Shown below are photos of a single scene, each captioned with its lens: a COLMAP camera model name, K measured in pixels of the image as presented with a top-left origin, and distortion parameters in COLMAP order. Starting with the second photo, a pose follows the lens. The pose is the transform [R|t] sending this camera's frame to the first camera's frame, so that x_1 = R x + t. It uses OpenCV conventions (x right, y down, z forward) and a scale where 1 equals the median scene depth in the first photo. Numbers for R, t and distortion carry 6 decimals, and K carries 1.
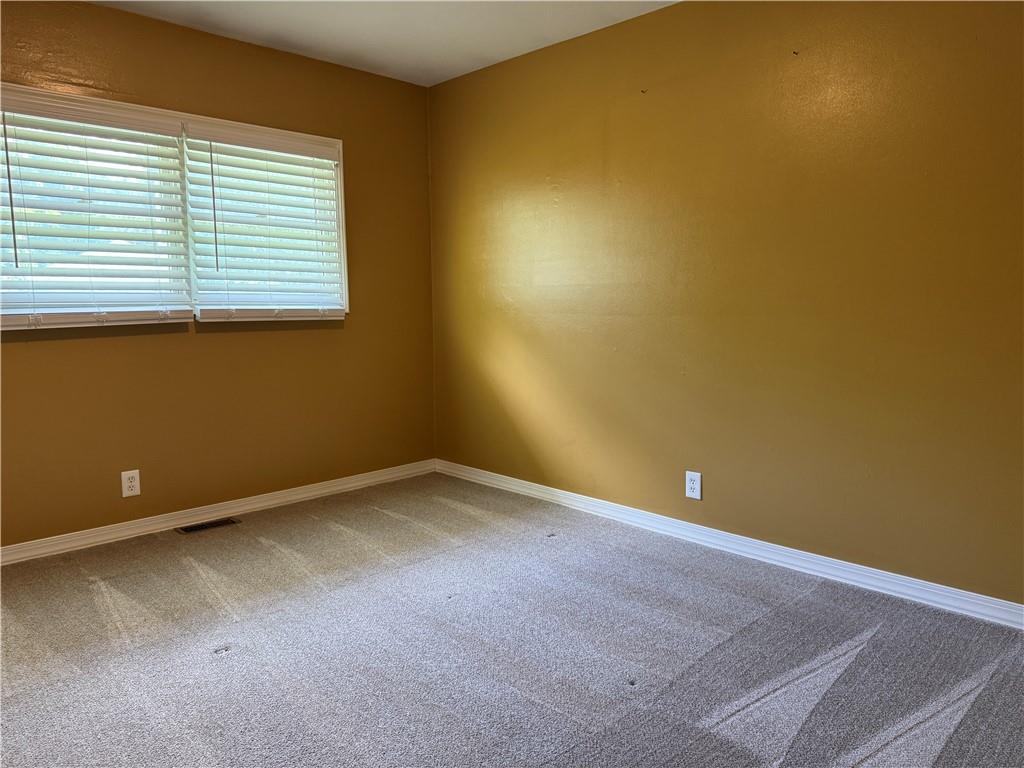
lens RADIAL K [[722.2, 0, 512.0], [0, 722.2, 384.0], [0, 0, 1]] dist [0.092352, -0.109058]
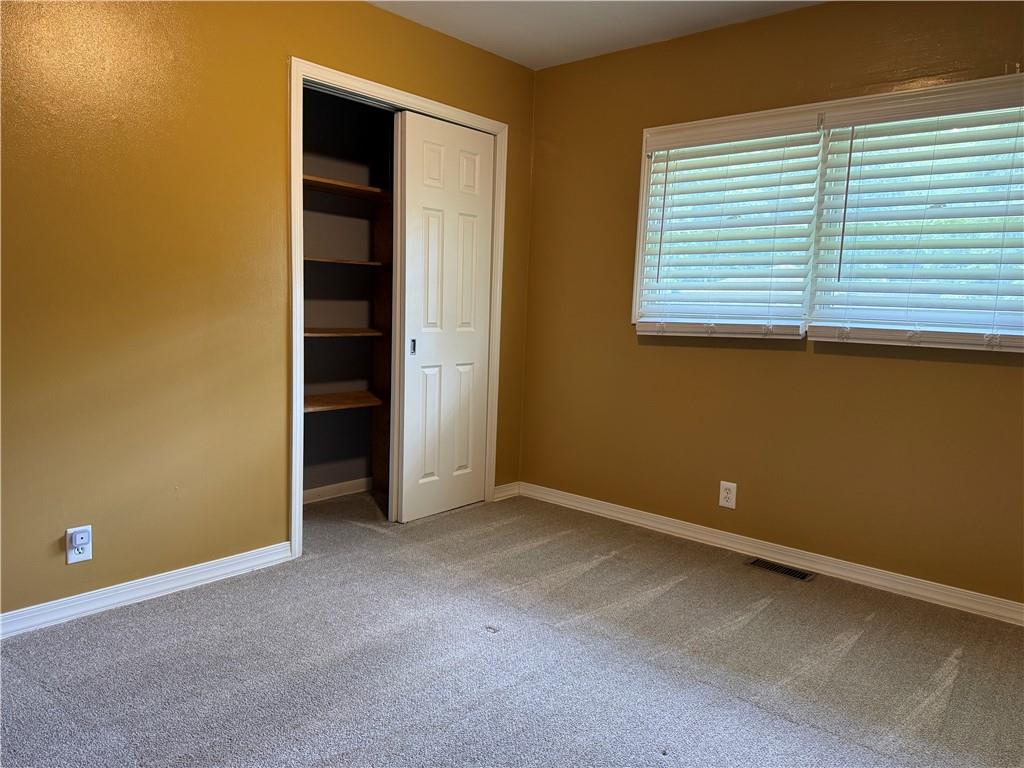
lens RADIAL K [[722.2, 0, 512.0], [0, 722.2, 384.0], [0, 0, 1]] dist [0.092352, -0.109058]
pose [[0.089099, 0.117856, -0.989025, 0.425343], [-0.148381, 0.983465, 0.103826, -0.073910], [0.984908, 0.137502, 0.105114, 0.586541]]
